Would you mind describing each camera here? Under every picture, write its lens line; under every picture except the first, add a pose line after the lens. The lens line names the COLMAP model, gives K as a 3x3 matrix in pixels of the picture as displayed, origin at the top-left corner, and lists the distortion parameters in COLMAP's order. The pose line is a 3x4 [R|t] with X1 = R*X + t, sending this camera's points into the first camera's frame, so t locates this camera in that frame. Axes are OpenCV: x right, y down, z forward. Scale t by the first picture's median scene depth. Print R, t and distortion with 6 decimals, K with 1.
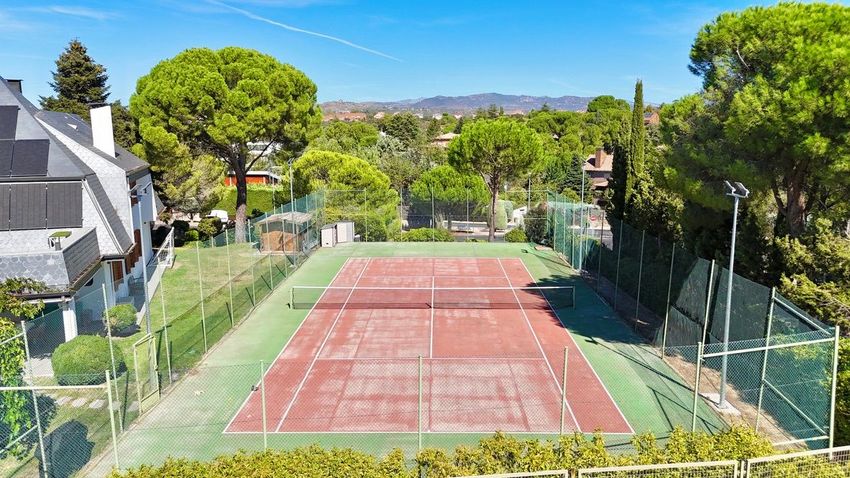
lens RADIAL K [[629.0, 0, 425.0], [0, 629.0, 239.0], [0, 0, 1]] dist [0.082333, -0.070770]
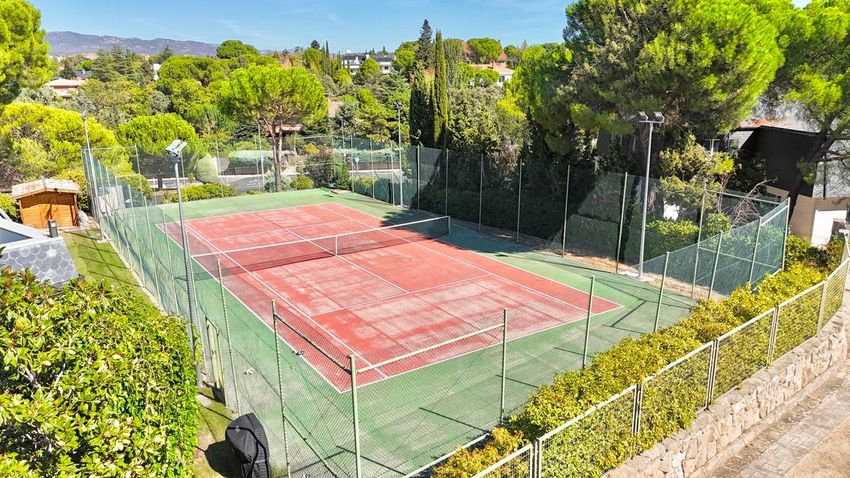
lens RADIAL K [[629.0, 0, 425.0], [0, 629.0, 239.0], [0, 0, 1]] dist [0.082333, -0.070770]
pose [[0.827946, -0.147900, 0.540954, -0.421153], [0.103997, 0.988358, 0.111053, -0.013735], [-0.551081, -0.035688, 0.833688, 0.076964]]
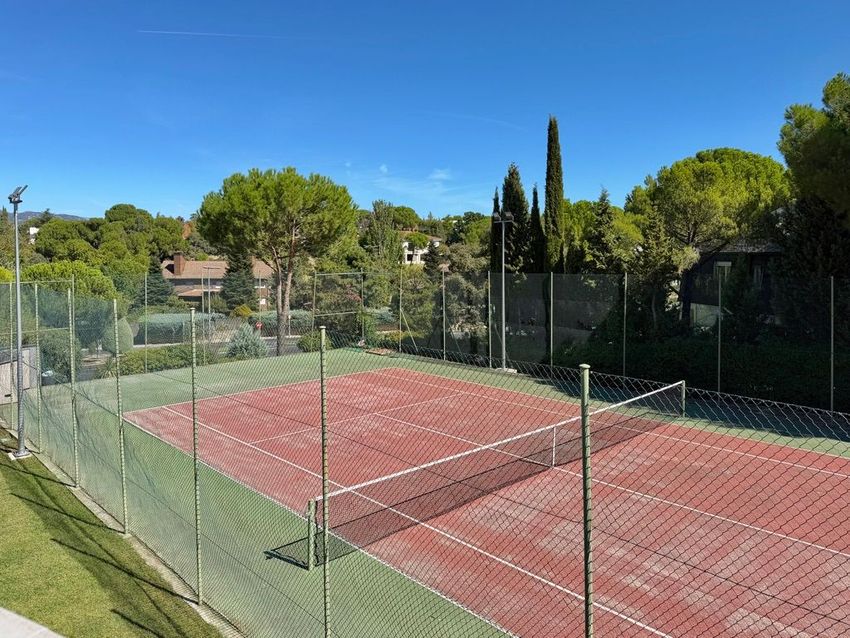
lens RADIAL K [[622.5, 0, 424.2], [0, 622.5, 266.6], [0, 0, 1]] dist [0.117817, -0.180614]
pose [[0.714033, -0.018318, 0.699872, -0.408879], [0.118747, 0.988342, -0.095281, -0.009800], [-0.689968, 0.151141, 0.707884, 0.707394]]
